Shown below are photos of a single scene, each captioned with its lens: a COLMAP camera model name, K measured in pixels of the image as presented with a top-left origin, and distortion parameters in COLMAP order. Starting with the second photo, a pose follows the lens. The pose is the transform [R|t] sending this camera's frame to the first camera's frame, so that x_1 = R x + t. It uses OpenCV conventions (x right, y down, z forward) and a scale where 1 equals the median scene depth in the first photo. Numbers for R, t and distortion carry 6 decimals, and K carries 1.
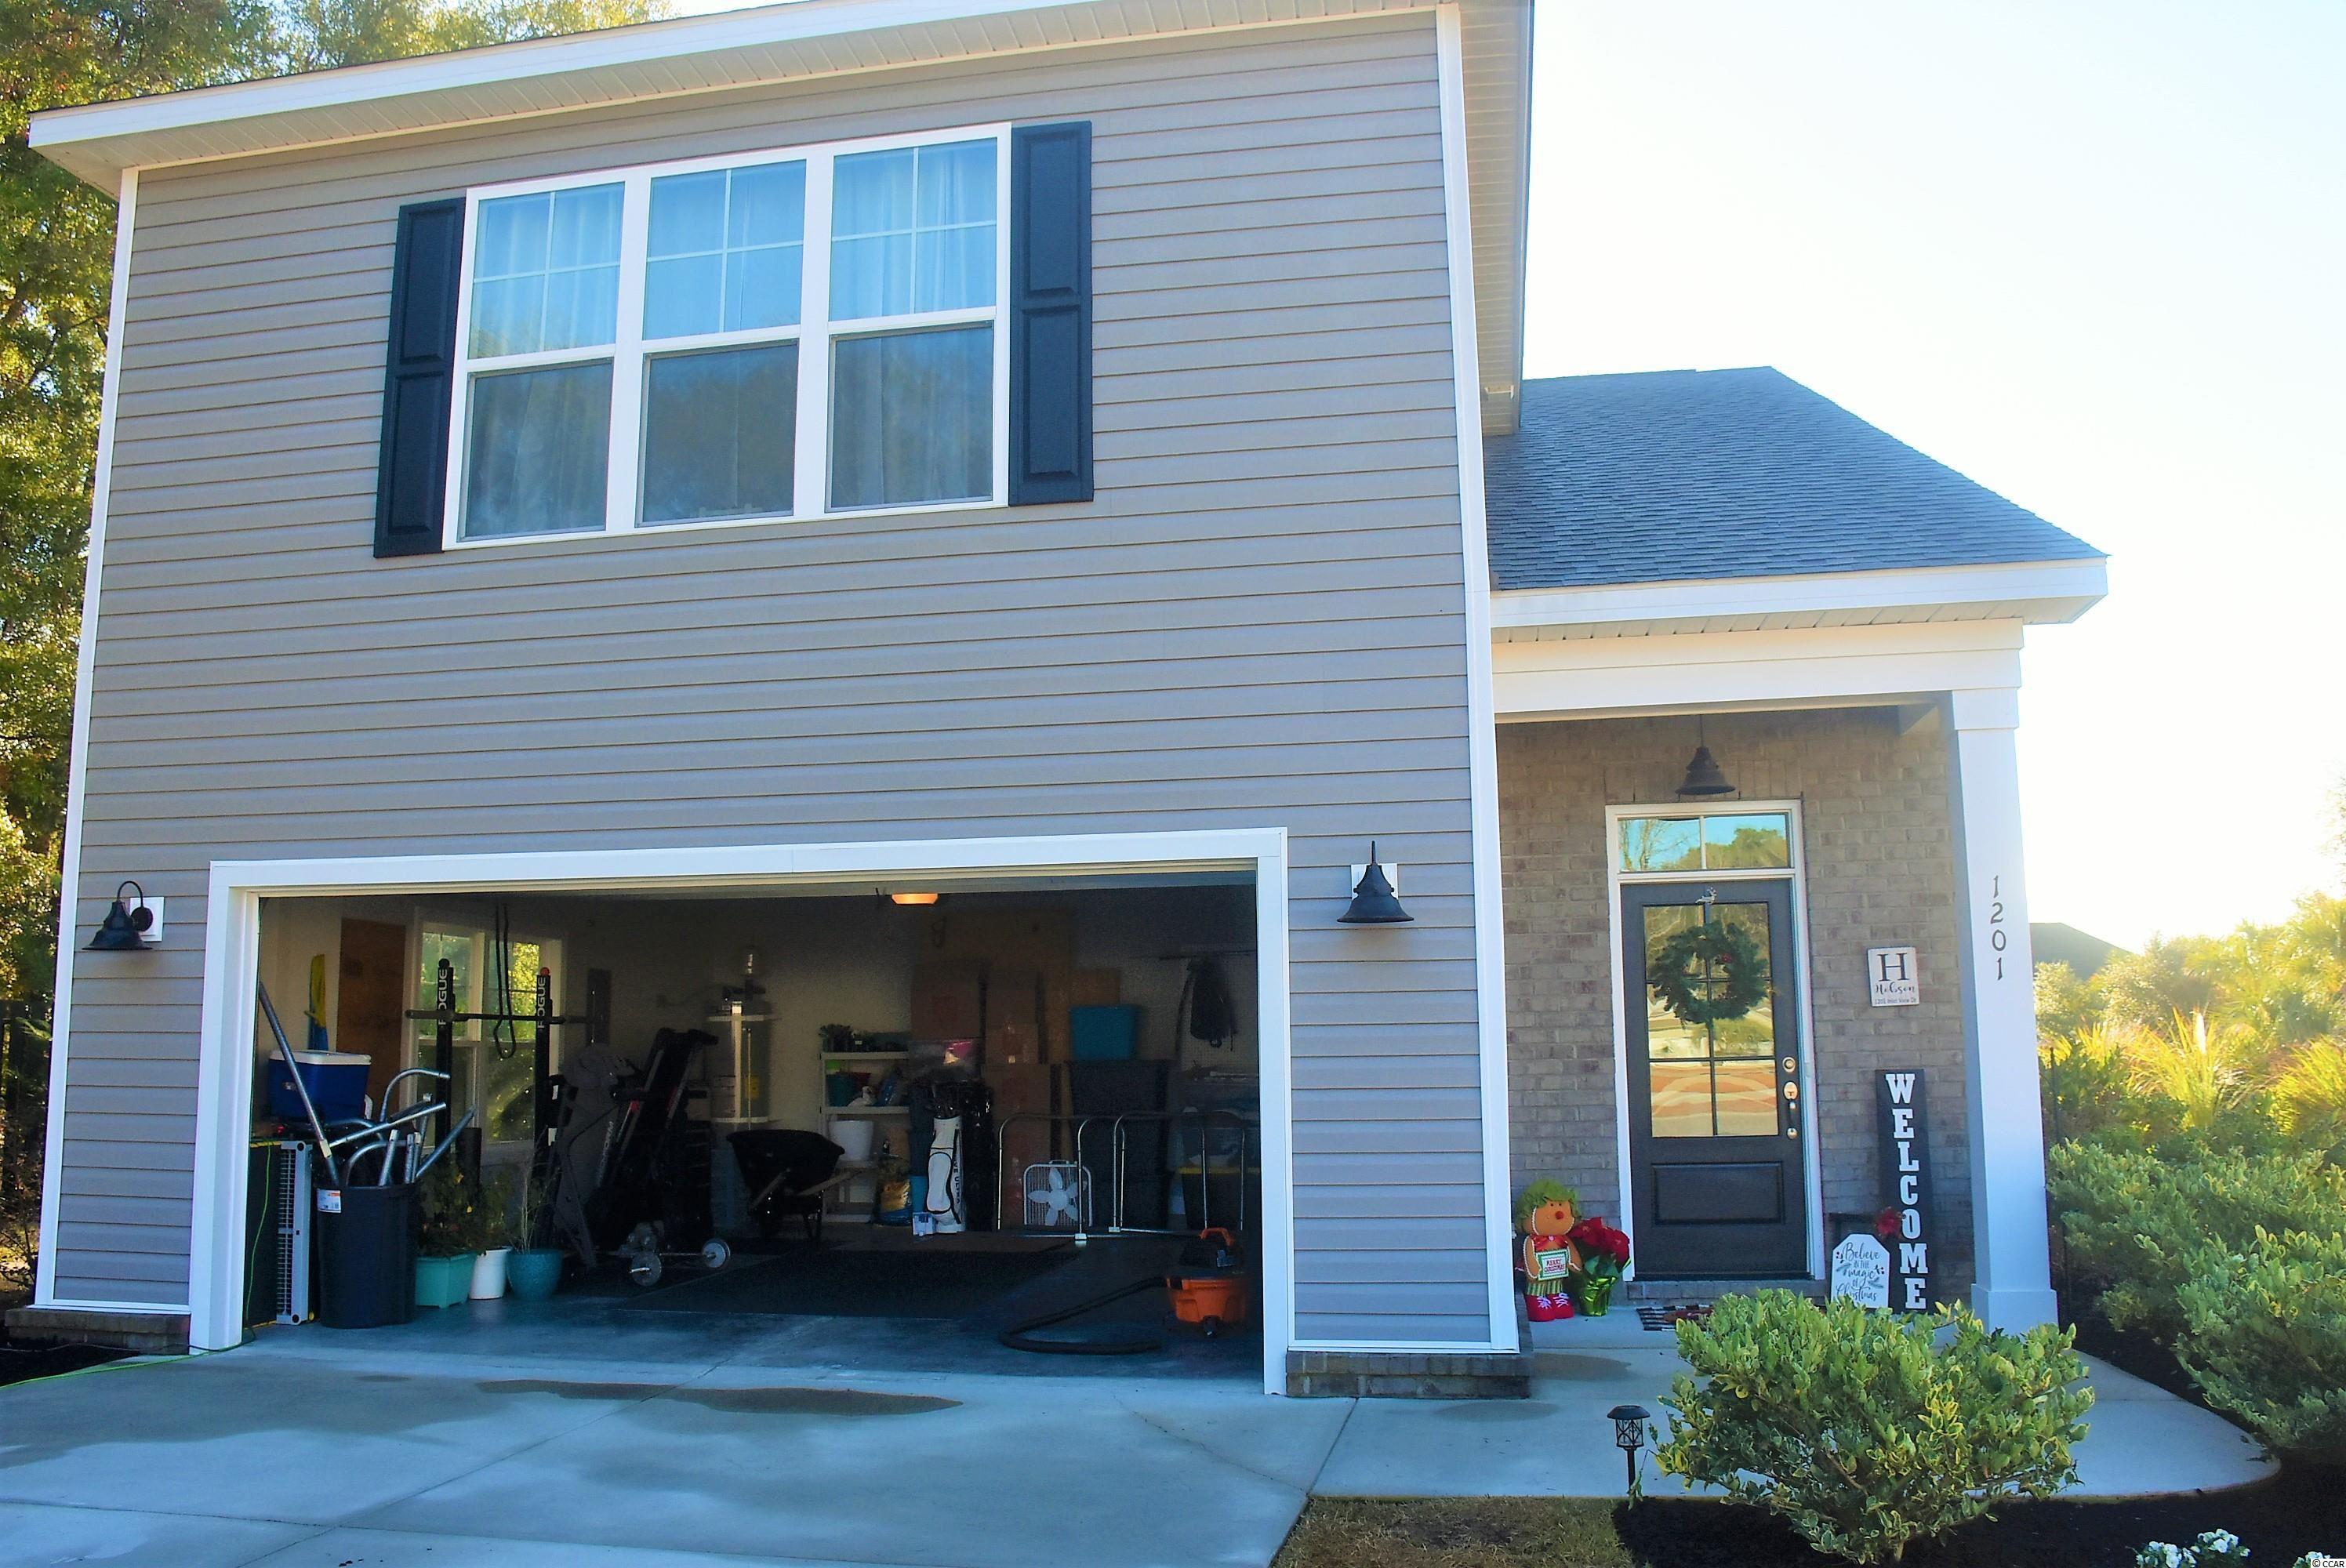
lens RADIAL K [[1835.9, 0, 1171.0], [0, 1835.9, 792.8], [0, 0, 1]] dist [-0.154129, 0.108140]
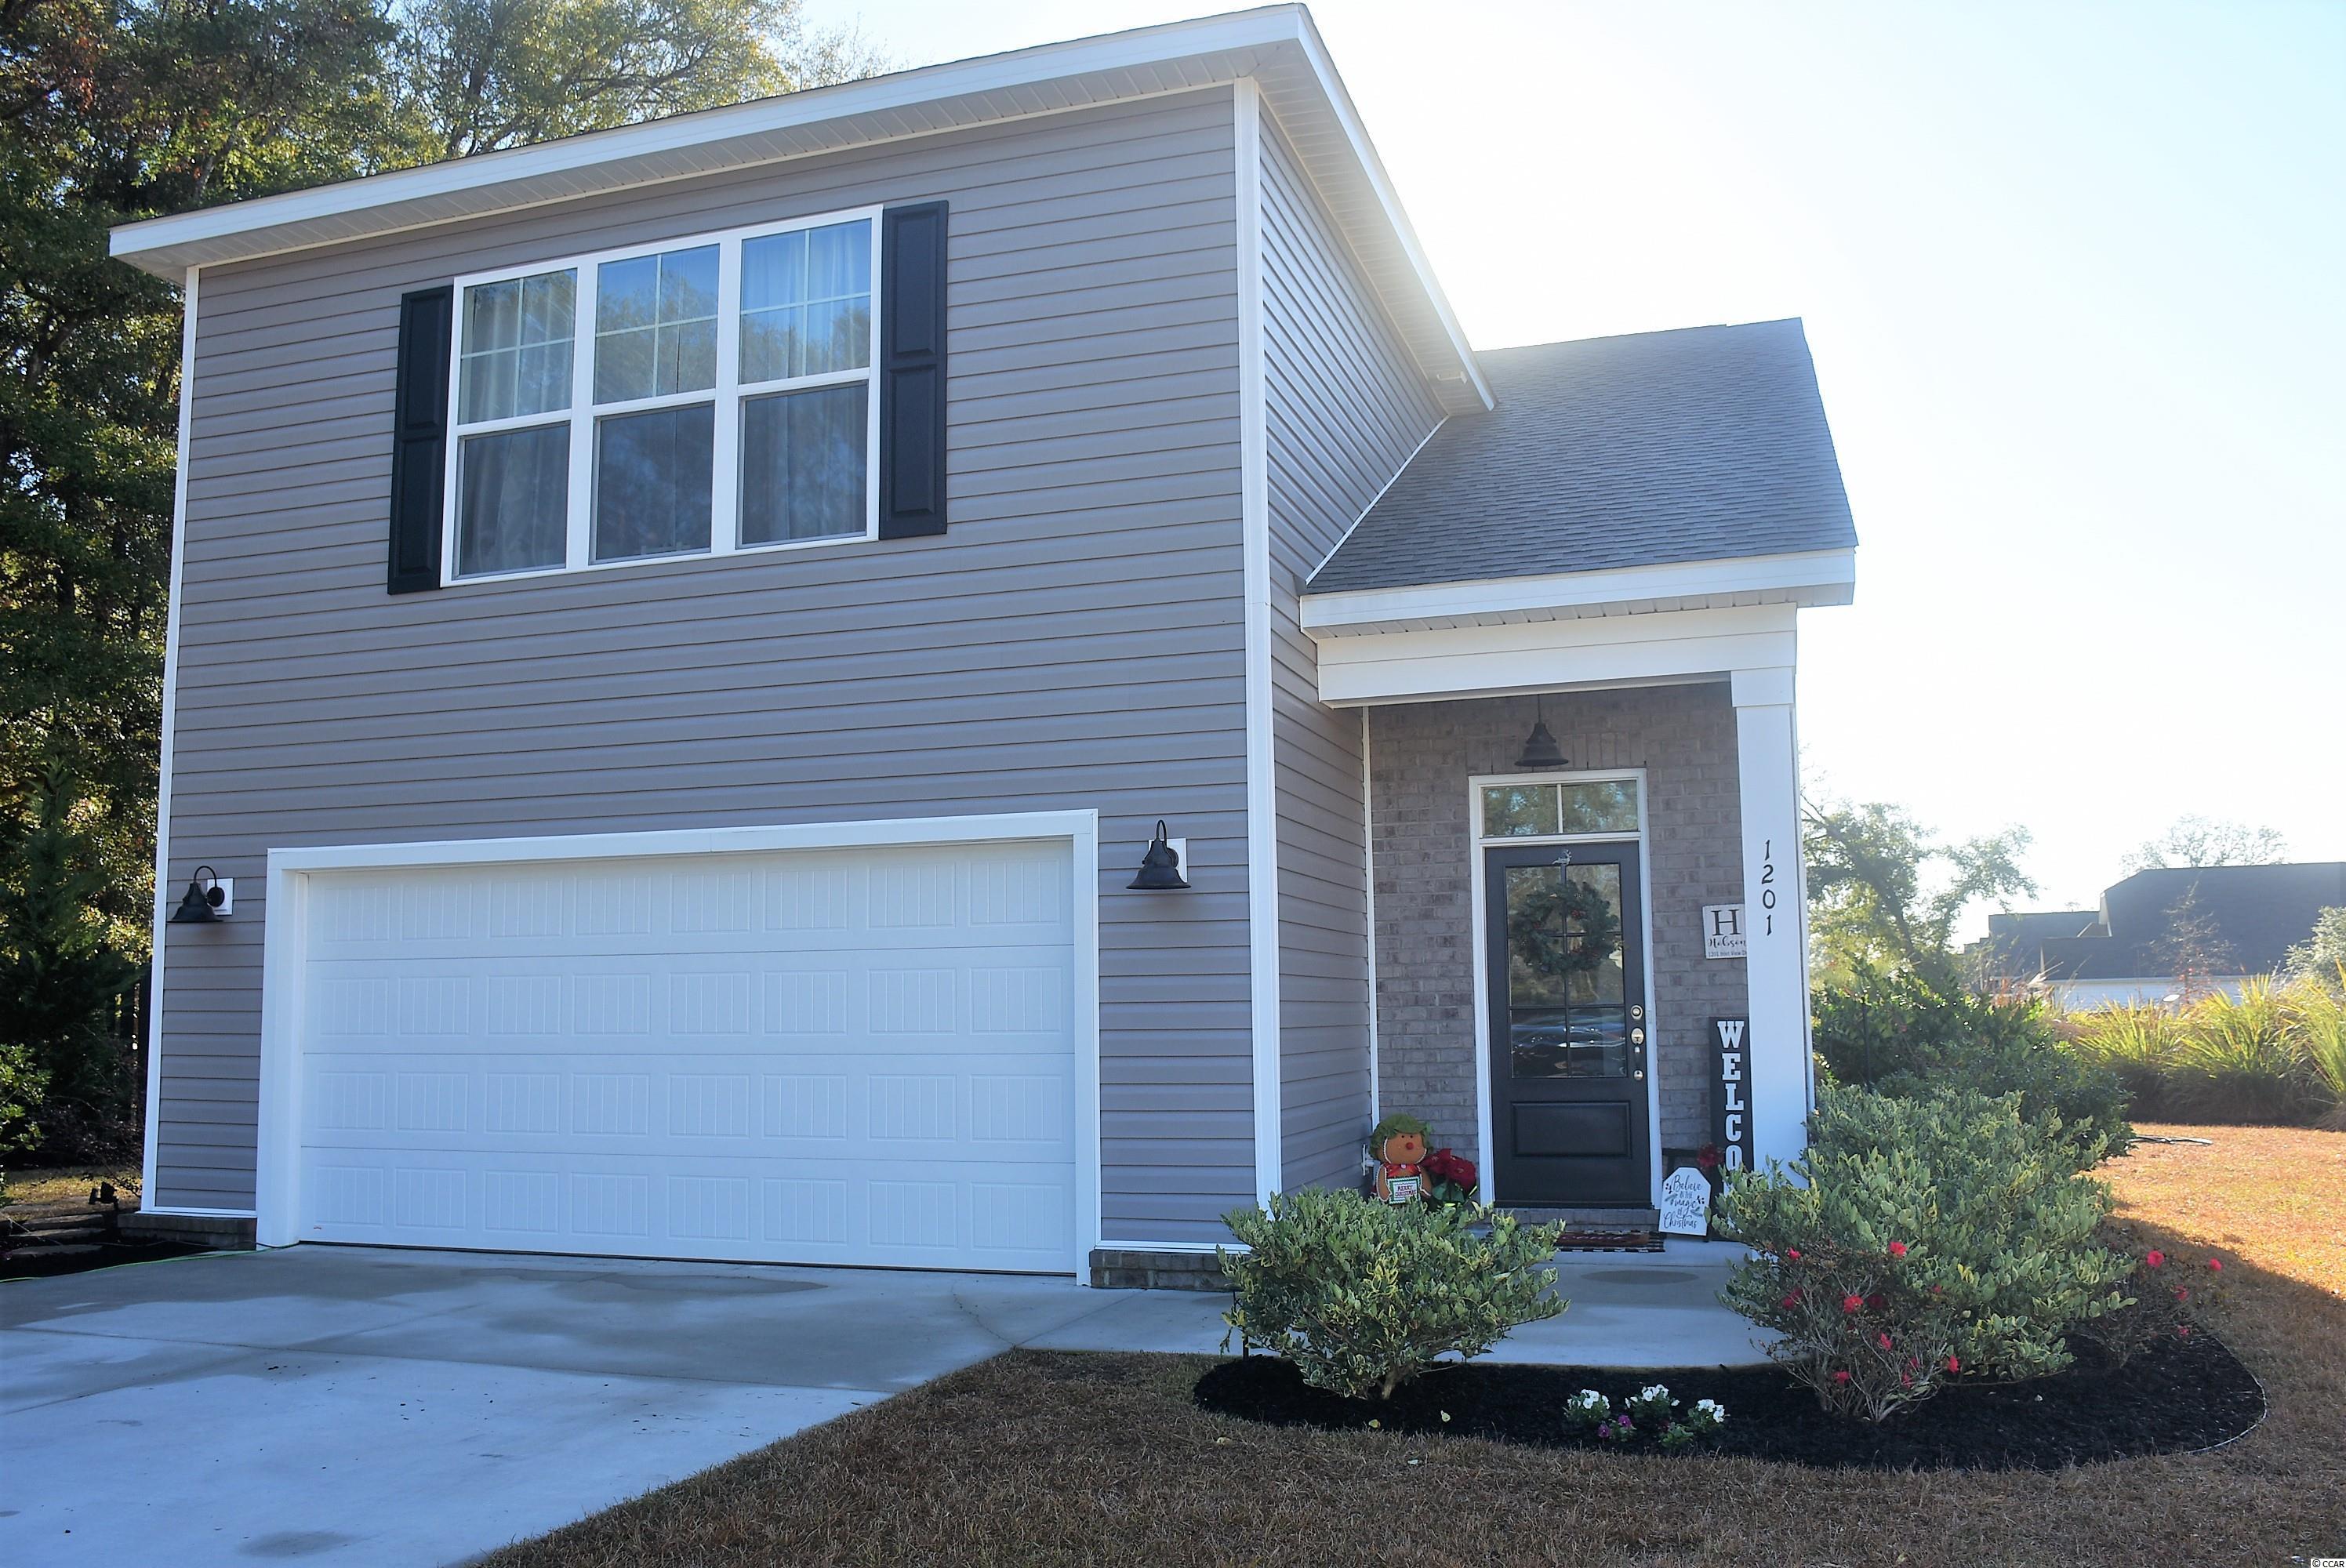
lens RADIAL K [[1935.3, 0, 1170.9], [0, 1935.3, 790.4], [0, 0, 1]] dist [-0.126191, 0.111886]
pose [[0.990804, -0.017951, -0.134106, 0.230803], [0.021842, 0.999380, 0.027600, -0.021956], [0.133528, -0.030275, 0.990583, -0.189701]]
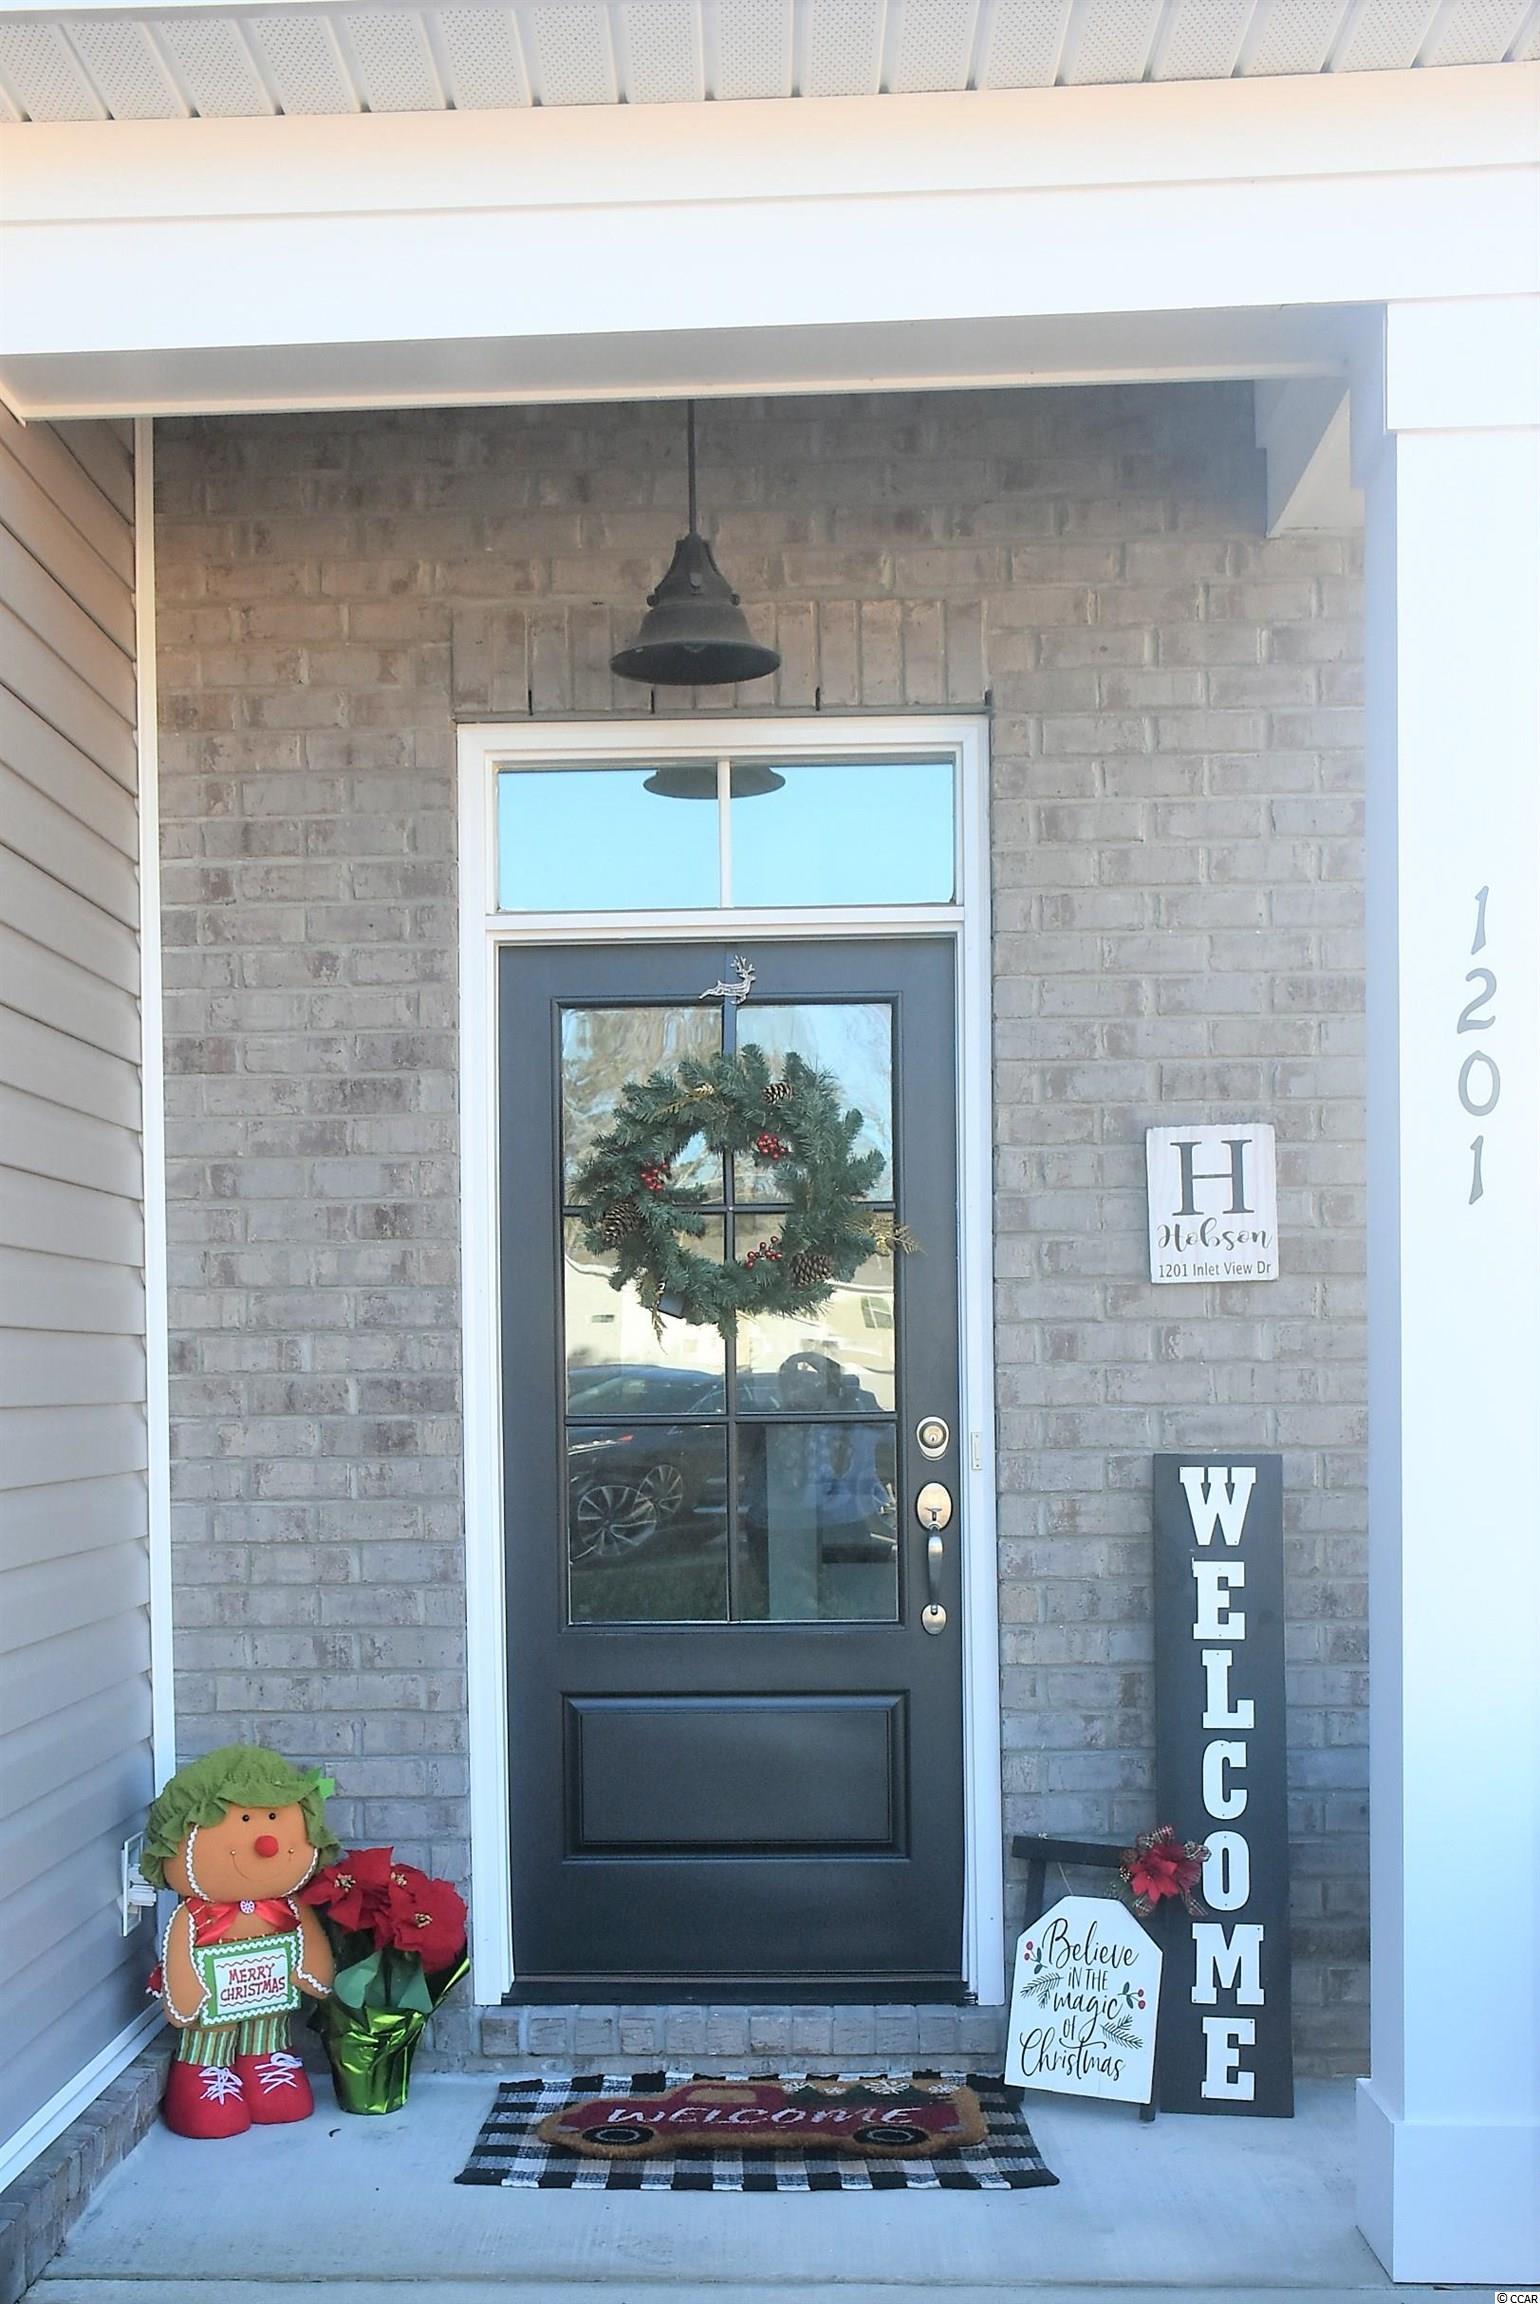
lens RADIAL K [[2928.7, 0, 676.5], [0, 2928.7, 1431.5], [0, 0, 1]] dist [-0.014402, -0.004251]
pose [[0.991652, -0.002860, 0.128912, 0.219828], [-0.017871, 0.987058, 0.159368, 0.055892], [-0.127699, -0.160341, 0.978766, 0.425716]]
